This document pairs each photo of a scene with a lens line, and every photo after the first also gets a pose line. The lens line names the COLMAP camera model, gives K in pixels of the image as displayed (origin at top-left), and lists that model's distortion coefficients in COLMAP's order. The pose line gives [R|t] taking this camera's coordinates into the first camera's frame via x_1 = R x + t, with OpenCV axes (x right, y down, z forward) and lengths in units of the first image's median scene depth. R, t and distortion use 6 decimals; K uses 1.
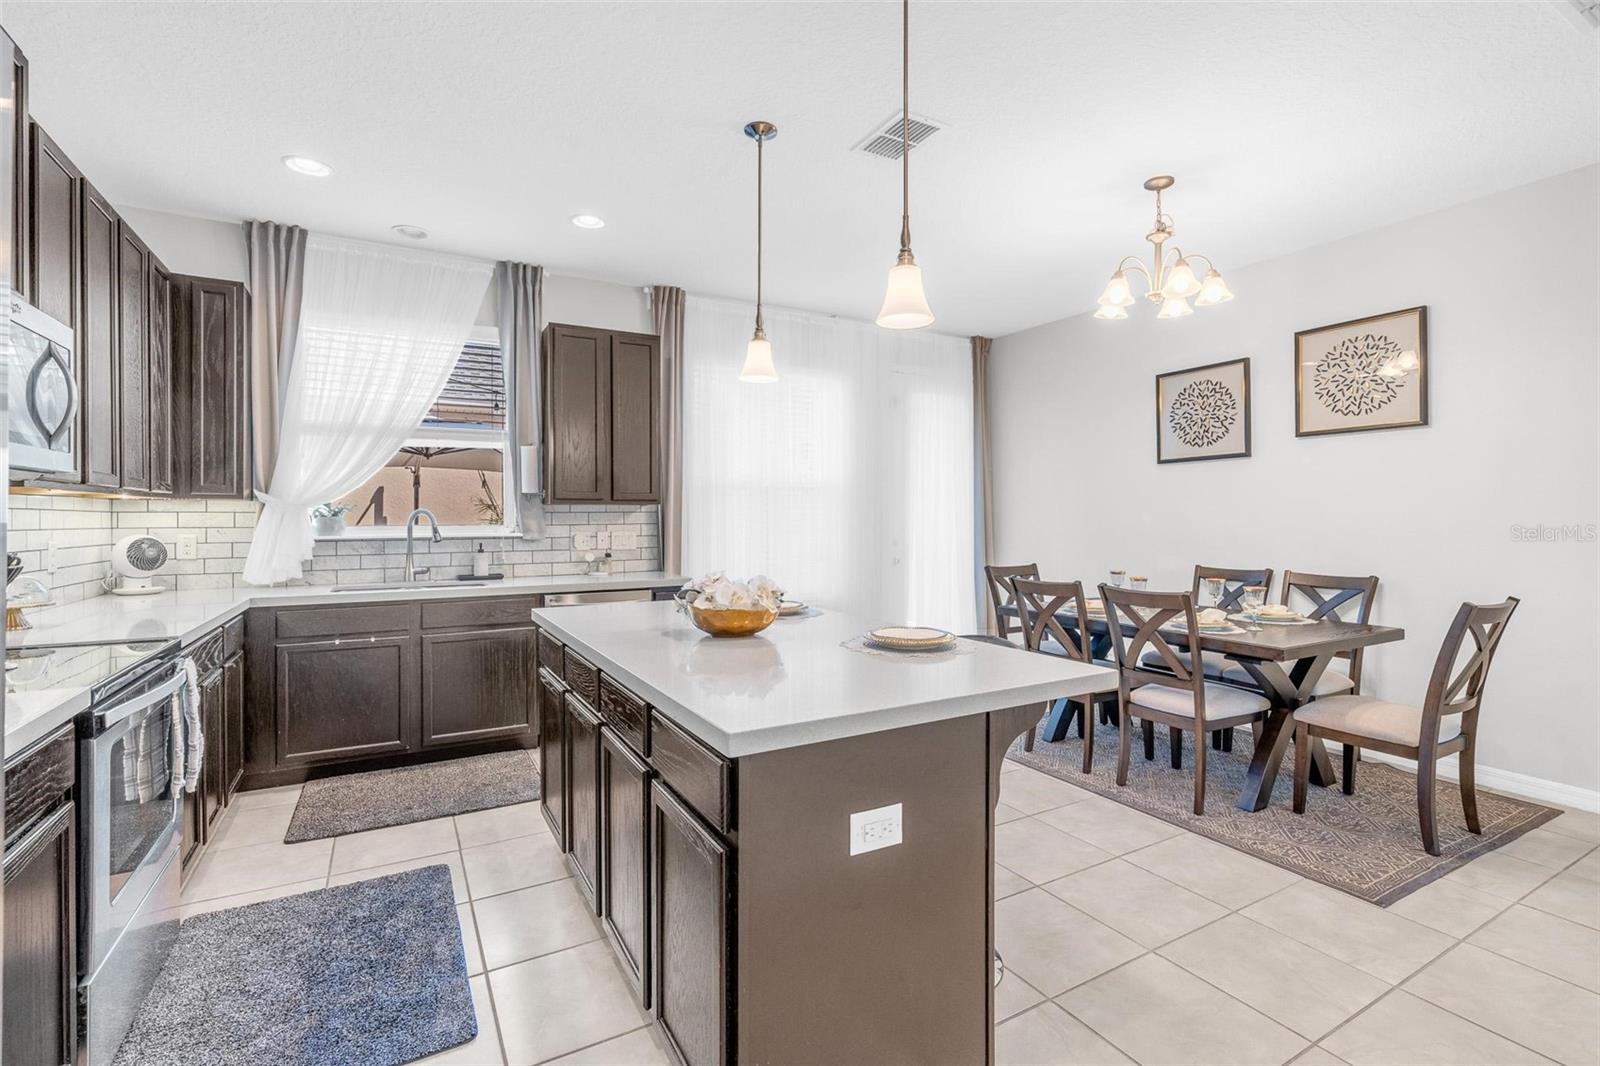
lens RADIAL K [[720.9, 0, 805.8], [0, 720.9, 508.0], [0, 0, 1]] dist [0.003885, 0.001049]
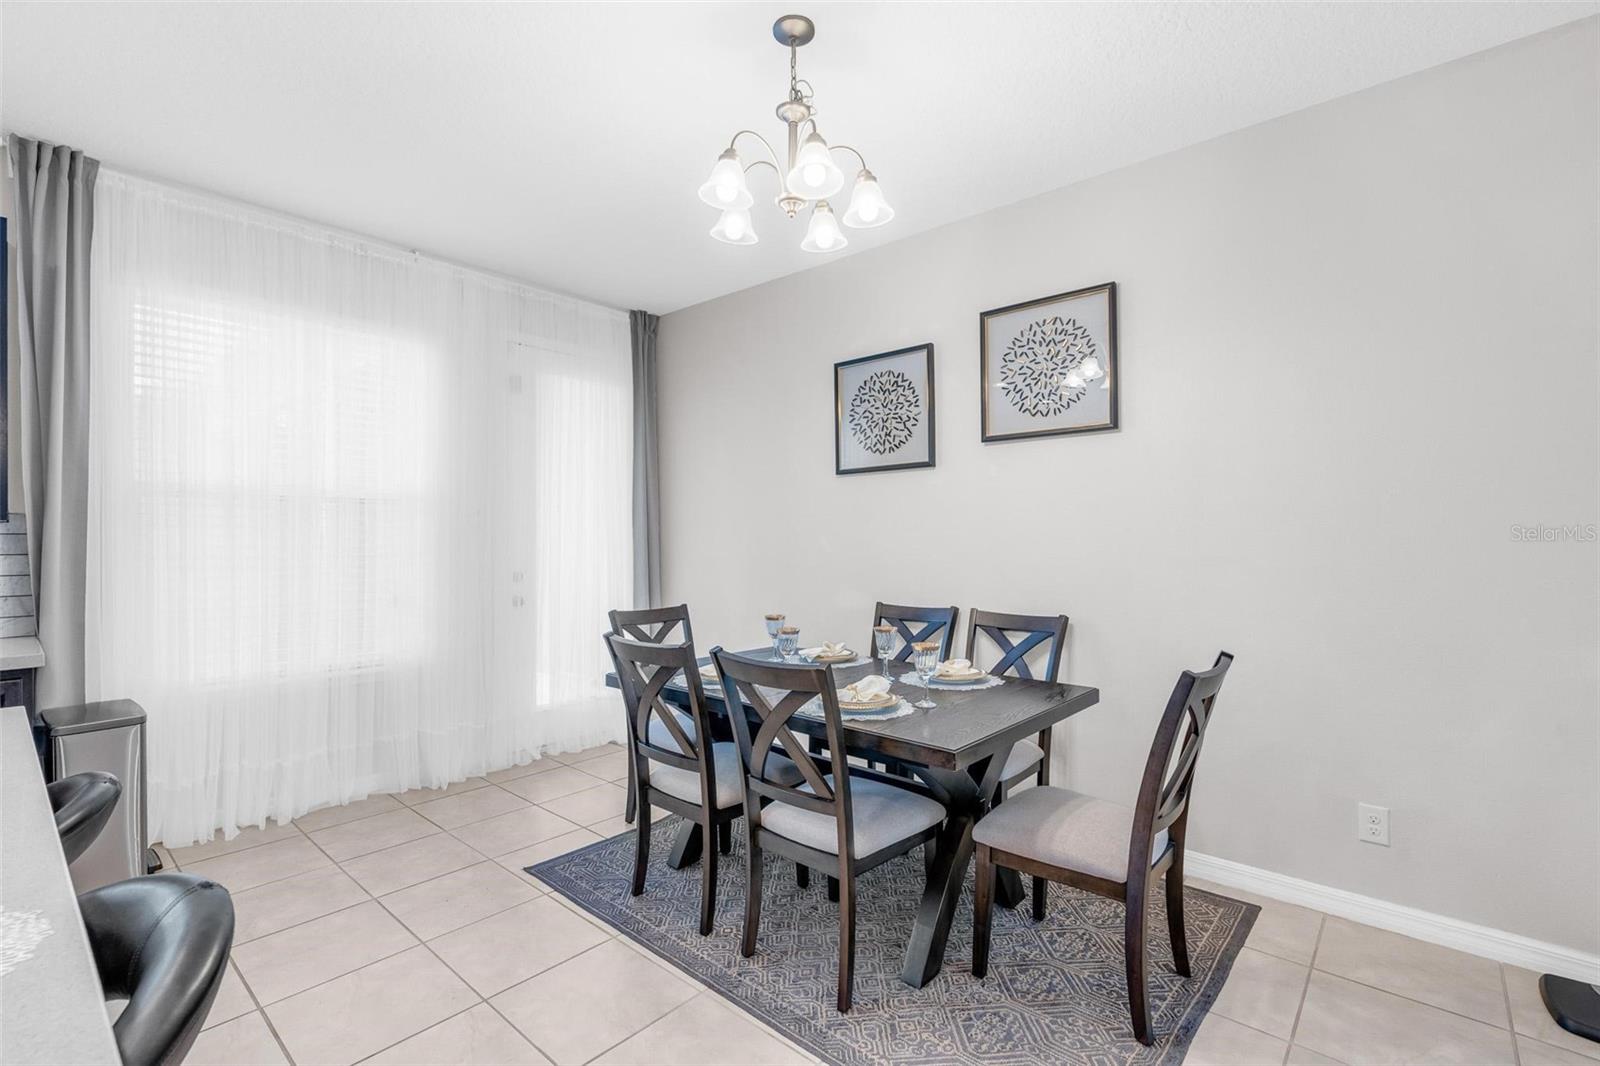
lens RADIAL K [[710.9, 0, 807.8], [0, 710.9, 512.6], [0, 0, 1]] dist [-0.003687, 0.000226]
pose [[0.943703, 0.011964, 0.330577, 0.251248], [-0.003684, 0.999664, -0.025661, 0.001180], [-0.330773, 0.022998, 0.943430, 0.341744]]
